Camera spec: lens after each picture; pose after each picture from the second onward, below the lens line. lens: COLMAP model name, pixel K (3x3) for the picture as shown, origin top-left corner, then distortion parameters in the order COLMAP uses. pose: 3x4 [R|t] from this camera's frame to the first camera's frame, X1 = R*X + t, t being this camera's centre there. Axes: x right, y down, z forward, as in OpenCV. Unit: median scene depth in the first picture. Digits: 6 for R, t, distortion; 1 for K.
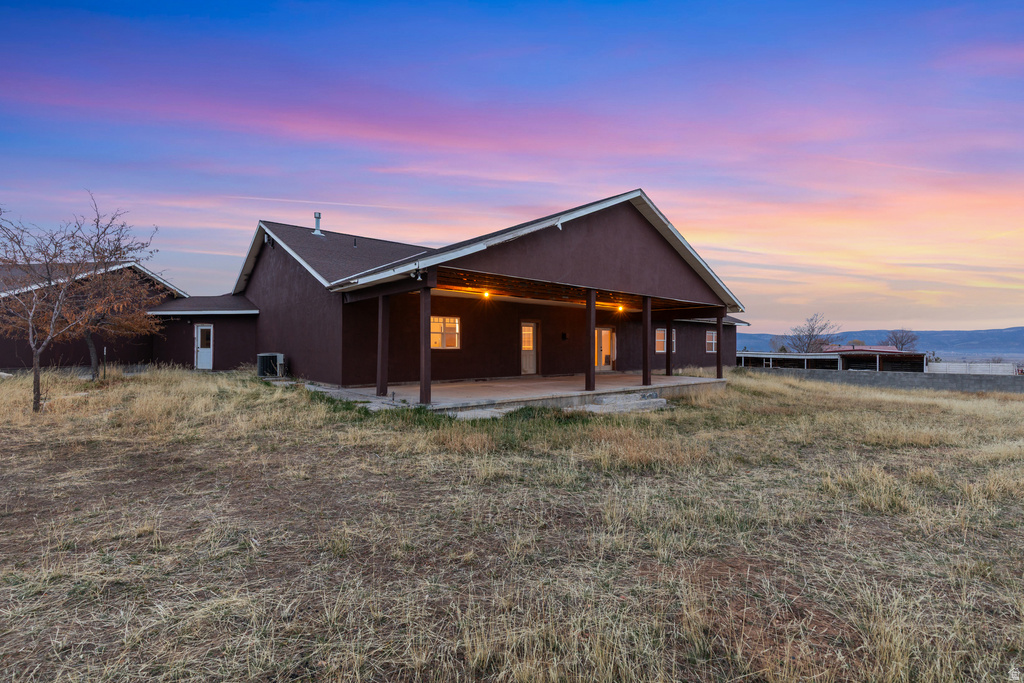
lens RADIAL K [[475.5, 0, 505.4], [0, 475.5, 340.5], [0, 0, 1]] dist [0.001323, 0.000827]
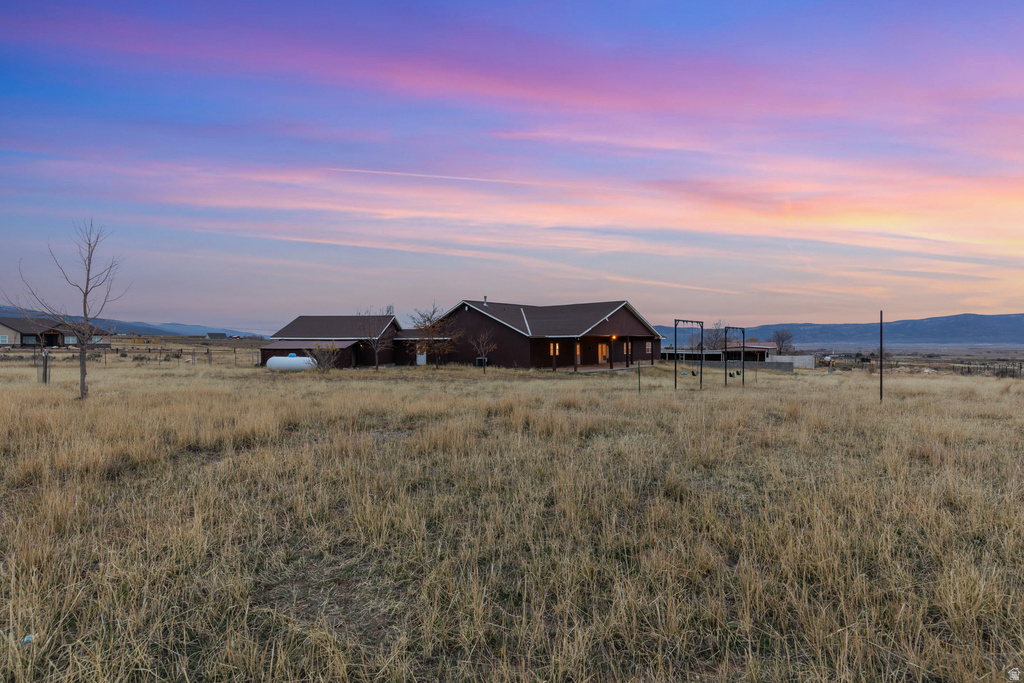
lens RADIAL K [[475.5, 0, 514.0], [0, 475.5, 341.2], [0, 0, 1]] dist [0.001323, 0.000827]
pose [[0.990365, -0.008147, 0.138243, -0.515860], [0.006368, 0.999891, 0.013311, -0.069963], [-0.138337, -0.012303, 0.990309, -1.150981]]
